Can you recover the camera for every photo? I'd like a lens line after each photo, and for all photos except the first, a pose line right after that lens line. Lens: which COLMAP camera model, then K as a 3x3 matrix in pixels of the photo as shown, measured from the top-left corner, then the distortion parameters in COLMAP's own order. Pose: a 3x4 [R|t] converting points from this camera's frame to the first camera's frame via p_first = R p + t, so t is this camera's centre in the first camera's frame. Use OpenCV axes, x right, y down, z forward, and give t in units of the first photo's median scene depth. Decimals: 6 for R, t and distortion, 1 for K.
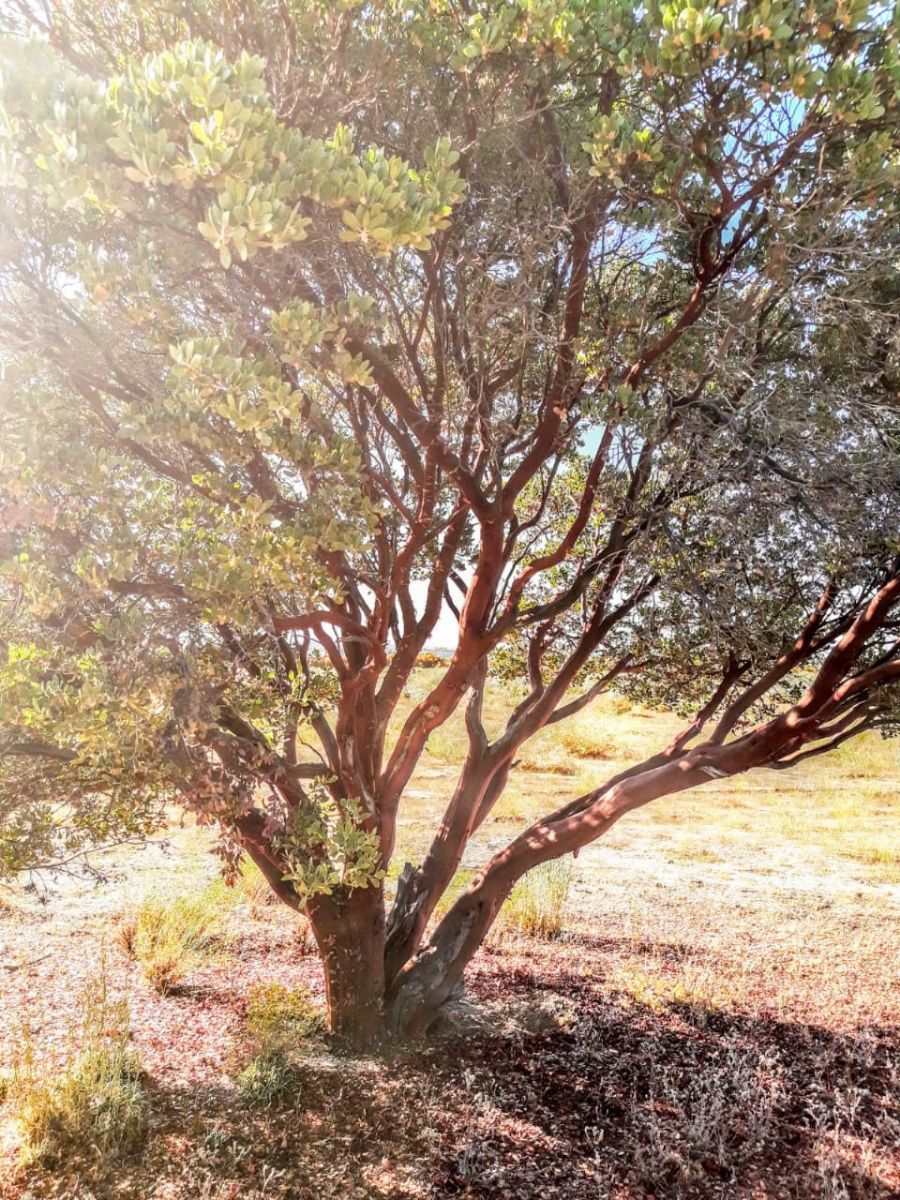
lens RADIAL K [[906.1, 0, 450.9], [0, 906.1, 600.6], [0, 0, 1]] dist [0.005691, -0.016399]
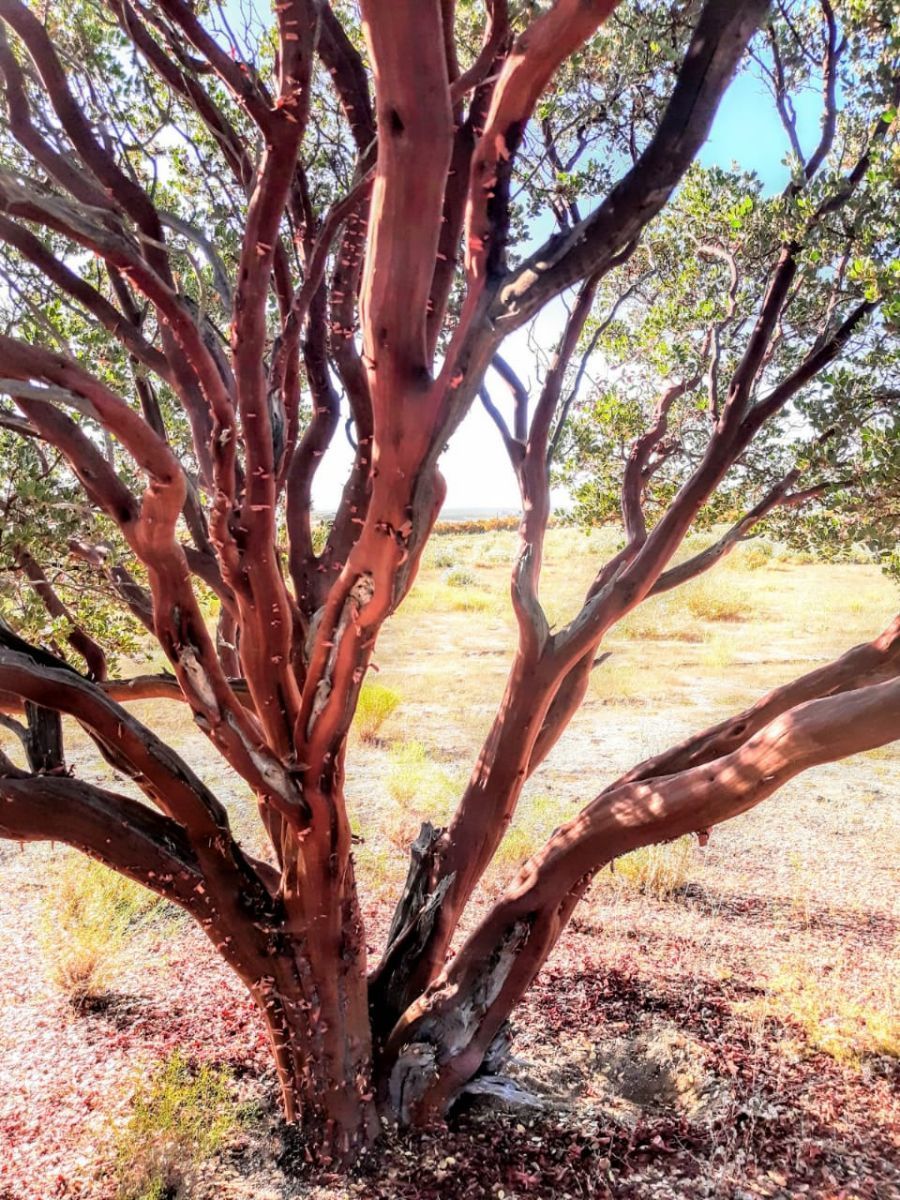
lens RADIAL K [[906.1, 0, 448.7], [0, 906.1, 598.7], [0, 0, 1]] dist [0.005691, -0.016399]
pose [[0.989799, -0.033156, -0.138558, 0.058327], [0.053307, 0.988089, 0.144356, 0.046719], [0.132121, -0.150269, 0.979777, 0.408817]]
